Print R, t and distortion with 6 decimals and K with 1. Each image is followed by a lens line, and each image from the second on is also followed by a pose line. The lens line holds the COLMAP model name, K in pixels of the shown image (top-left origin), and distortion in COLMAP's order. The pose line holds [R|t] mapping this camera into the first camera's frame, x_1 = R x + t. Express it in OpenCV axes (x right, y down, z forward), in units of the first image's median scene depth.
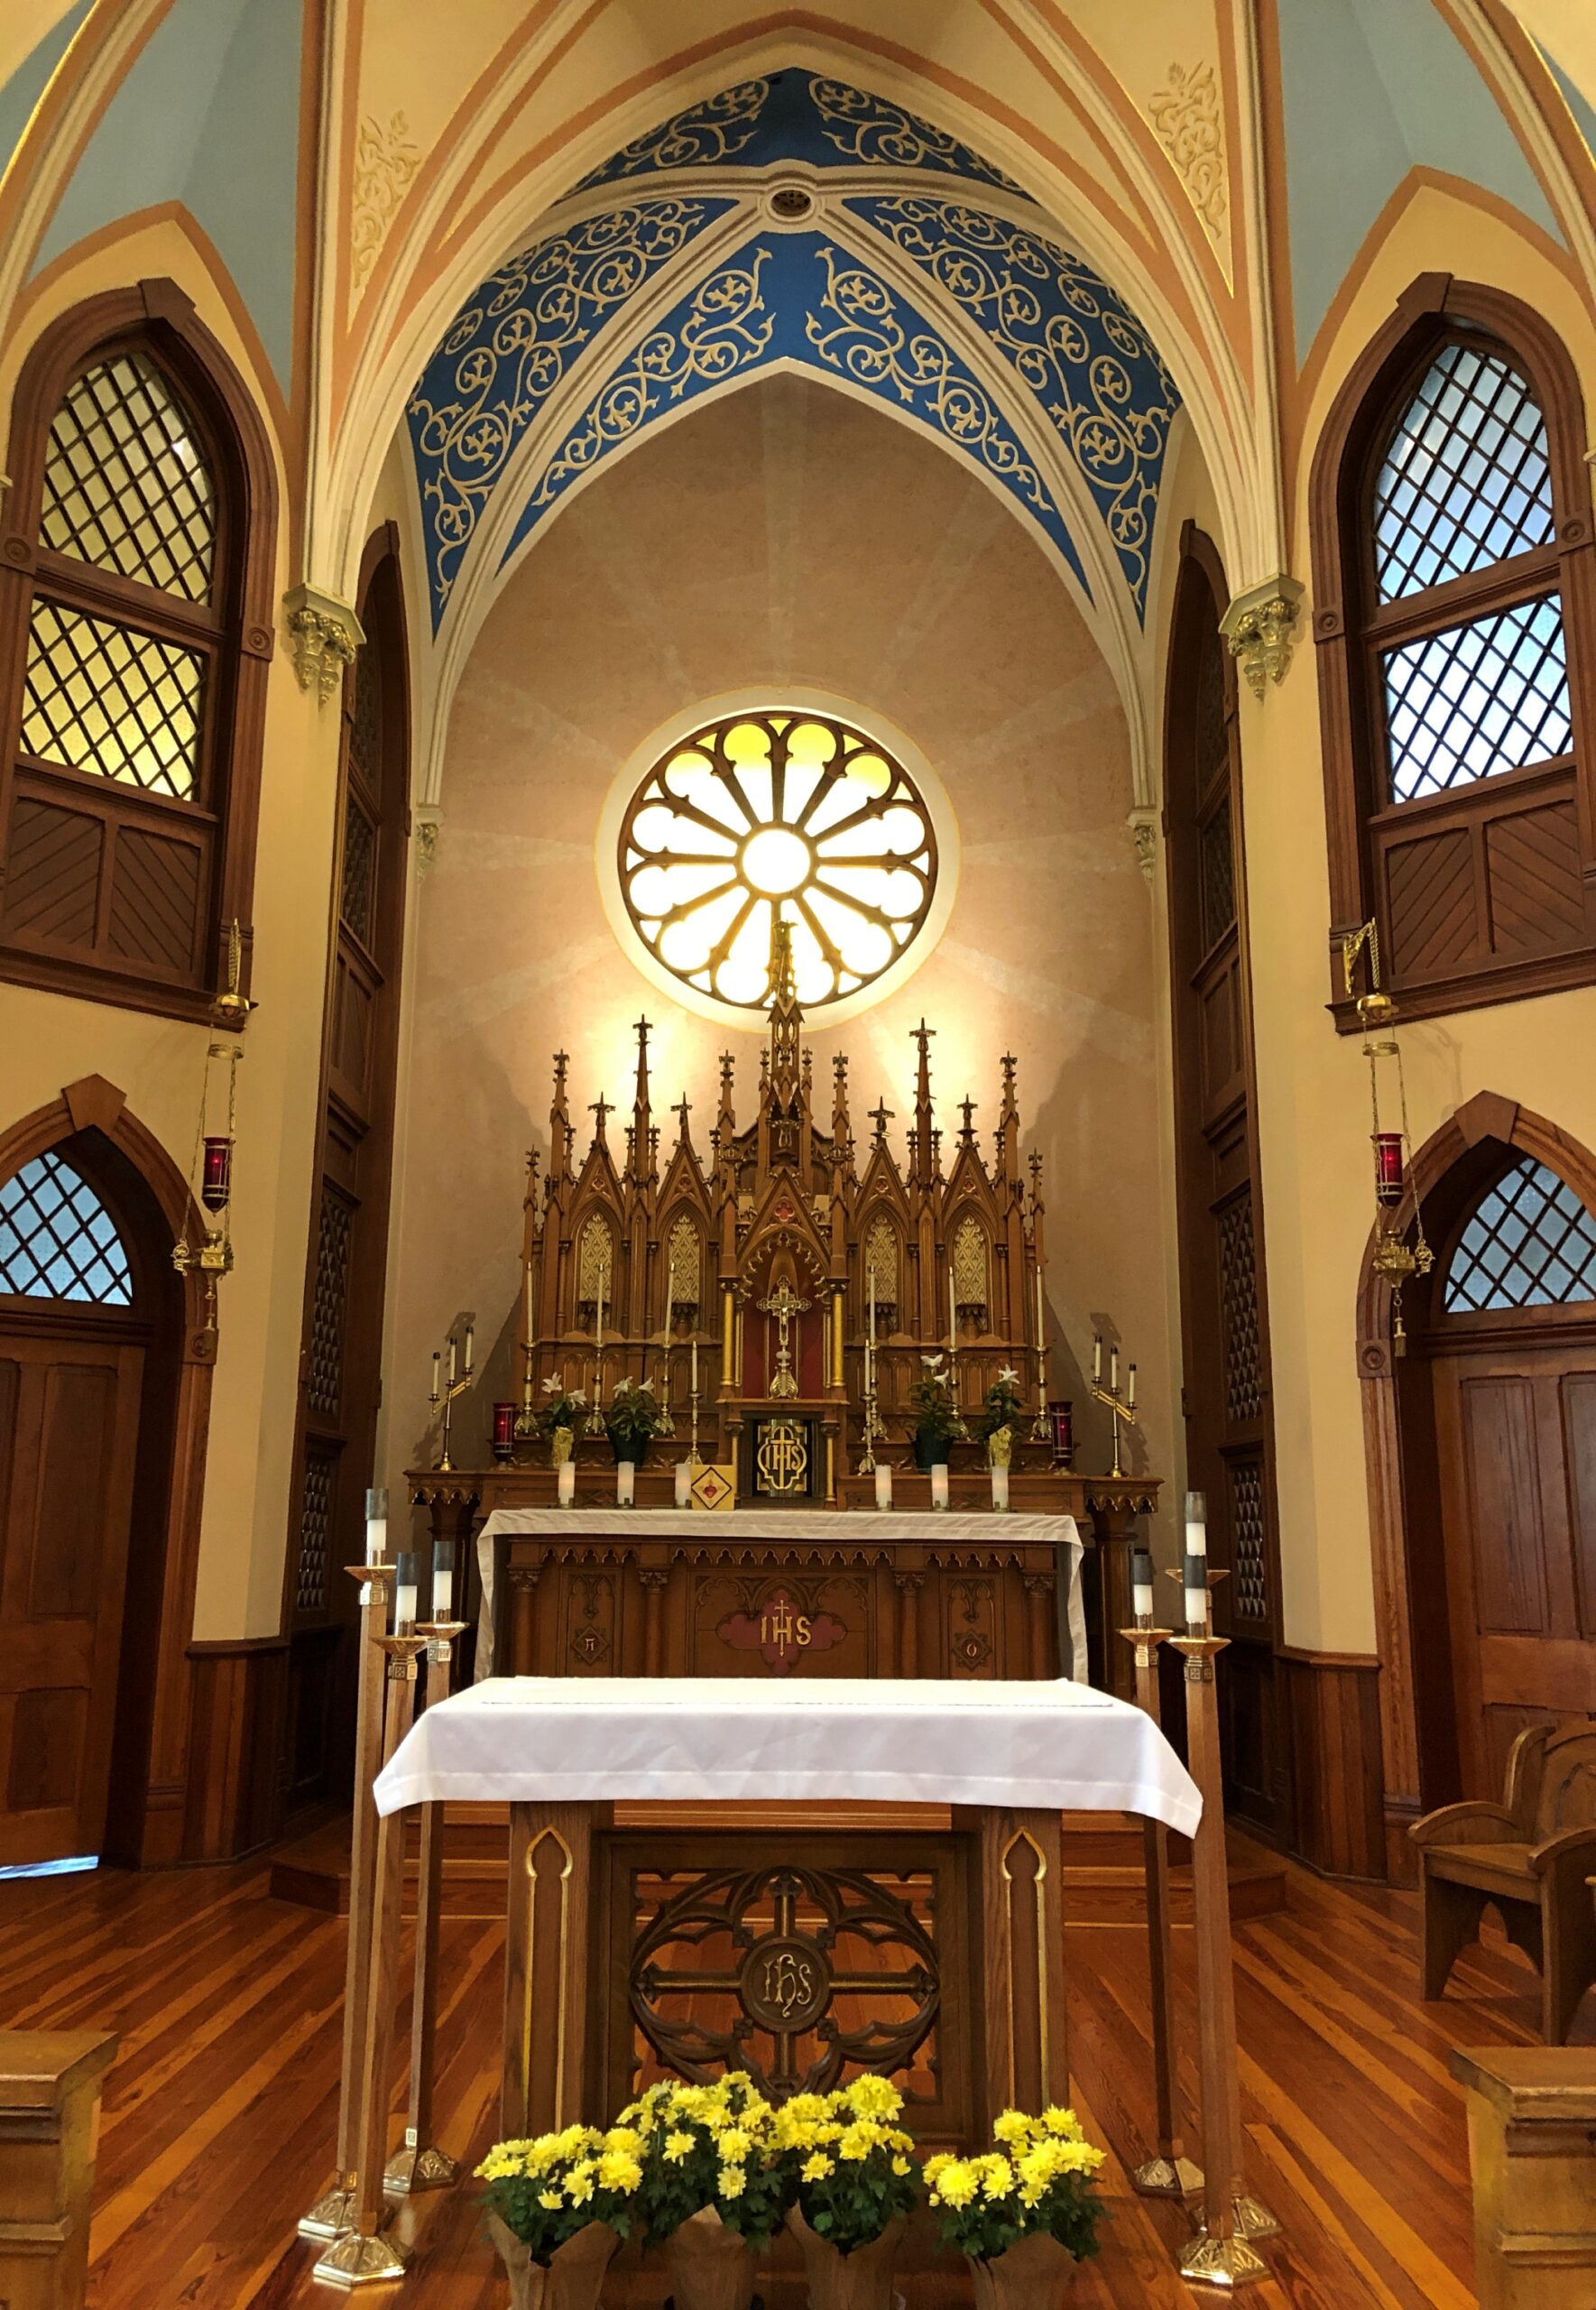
lens RADIAL K [[1976.4, 0, 737.1], [0, 1976.4, 1112.5], [0, 0, 1]] dist [0.093714, -0.290193]
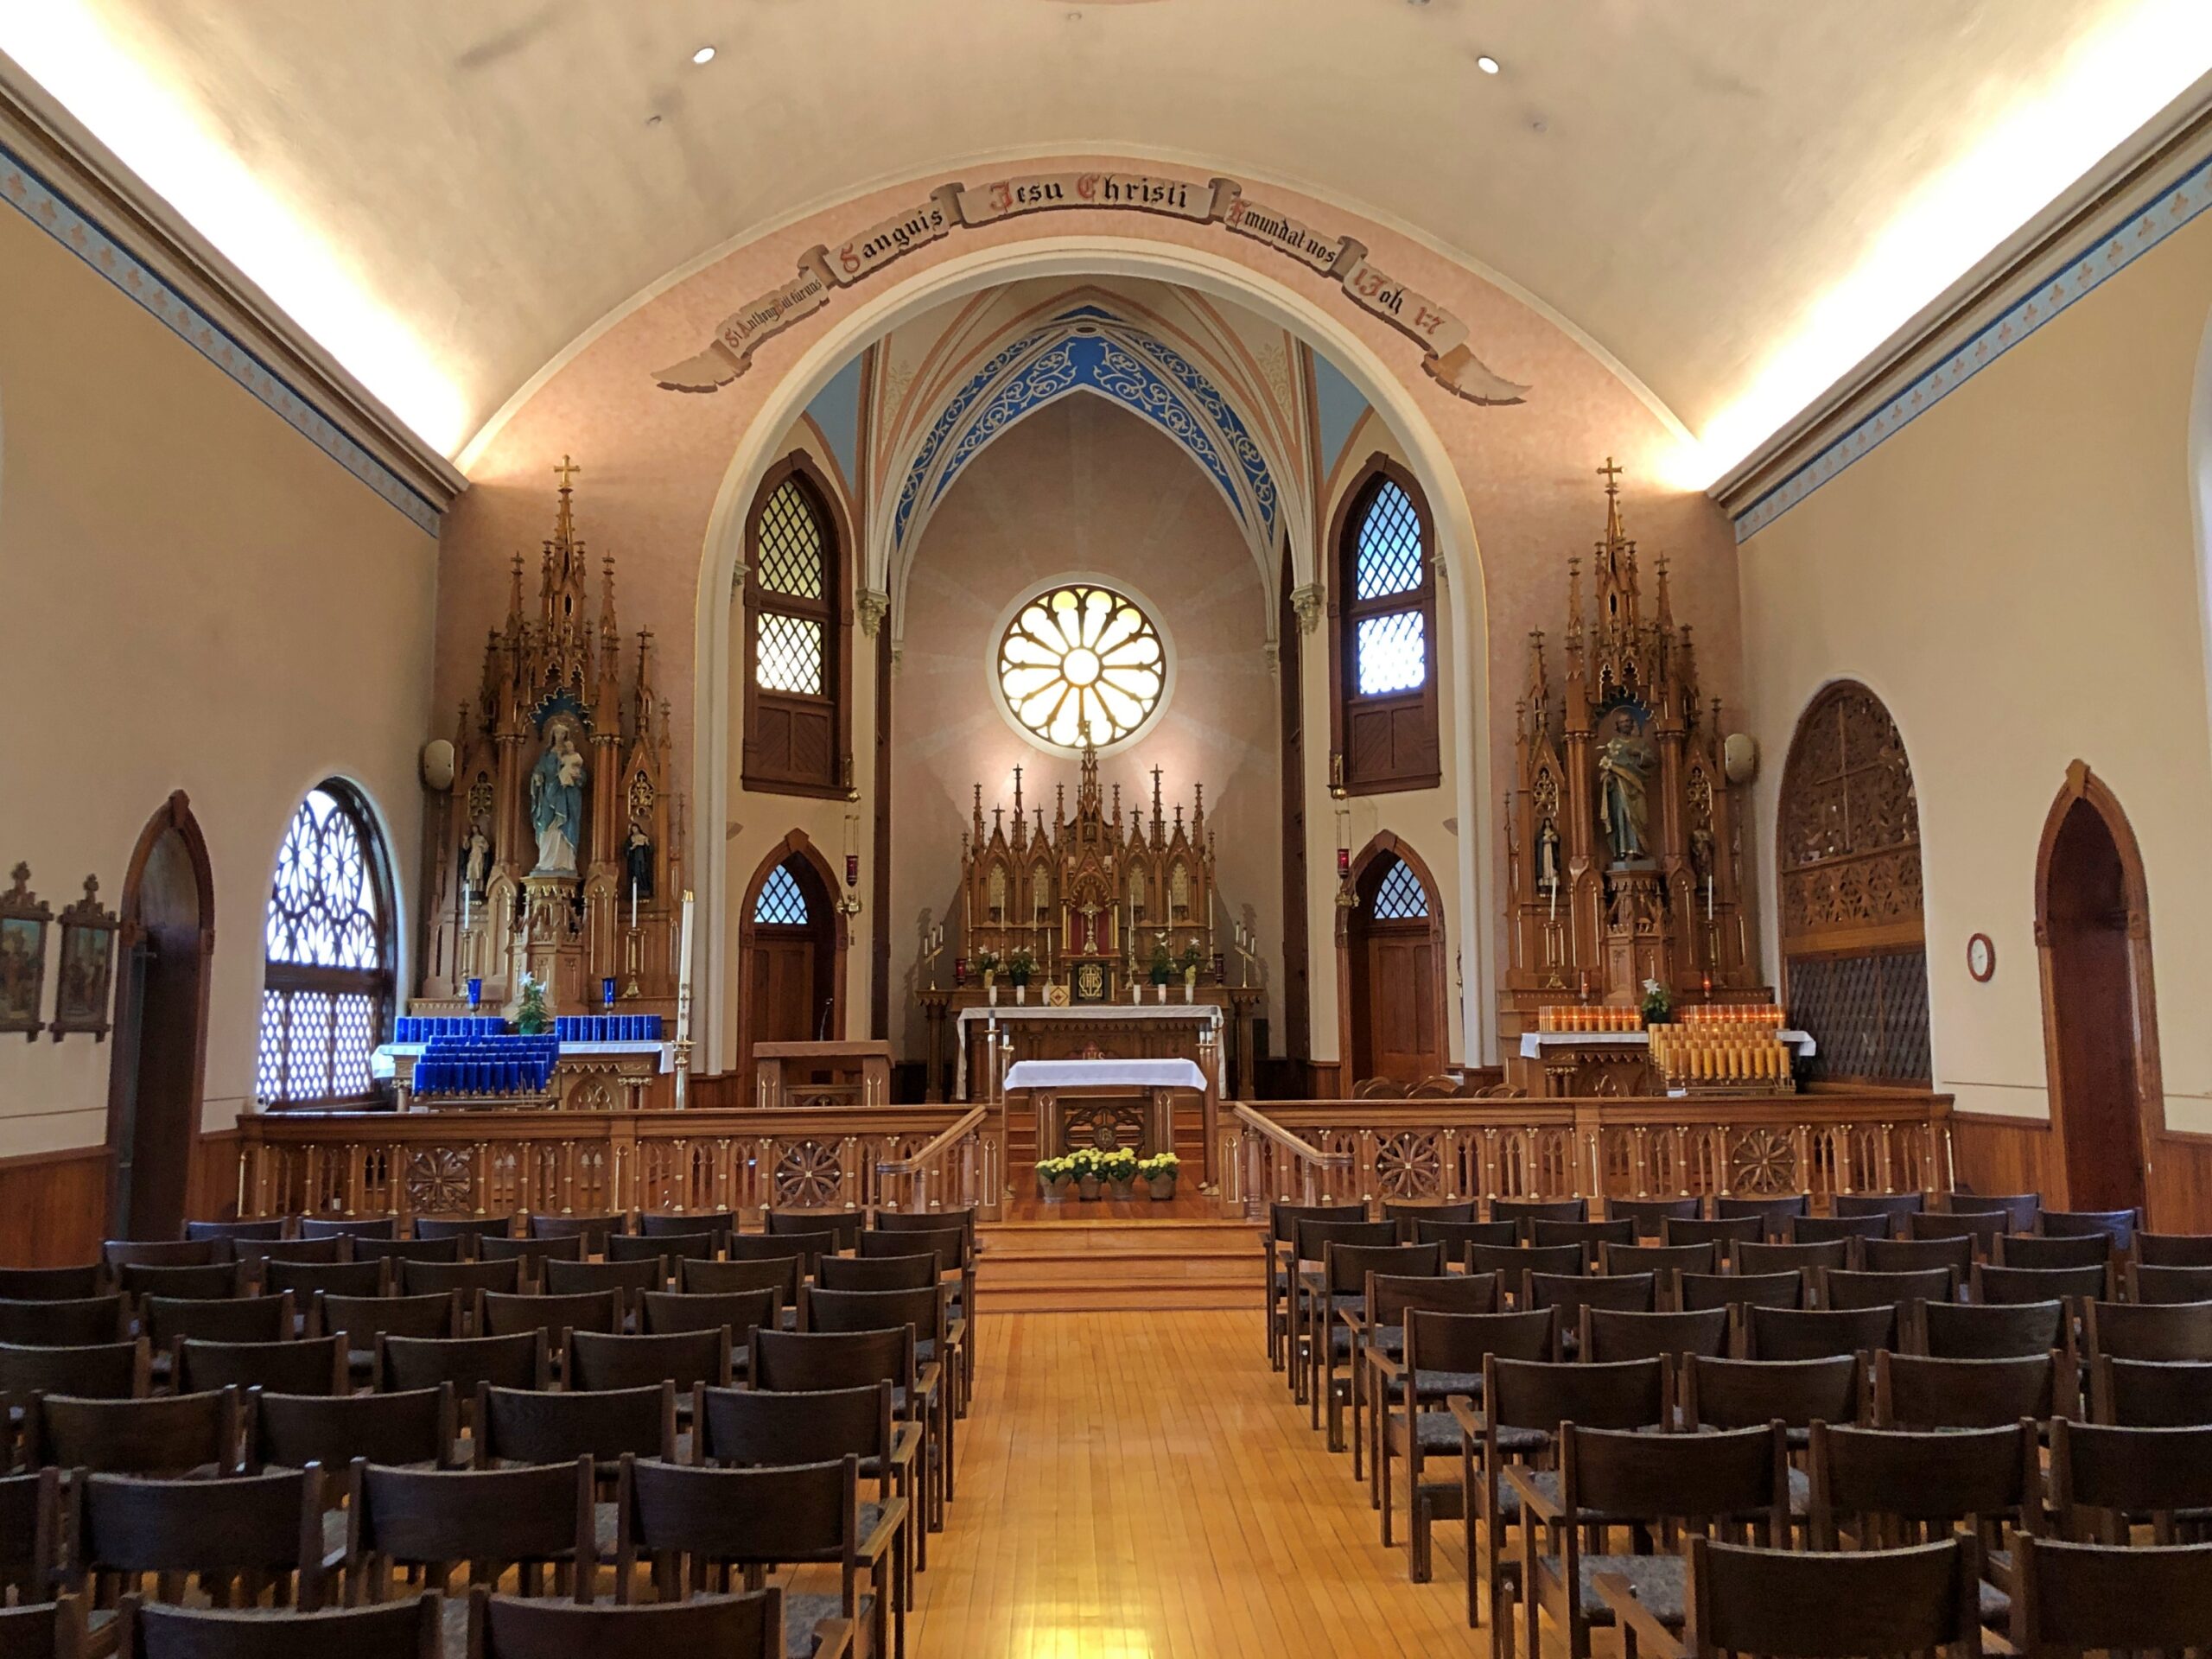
lens RADIAL K [[1789.0, 0, 1106.0], [0, 1789.0, 829.5], [0, 0, 1]] dist [0.002461, 0.000826]
pose [[0.998829, -0.013779, 0.046370, -0.044239], [0.008576, 0.993829, 0.110589, -0.187424], [-0.047608, -0.110062, 0.992784, -0.835307]]
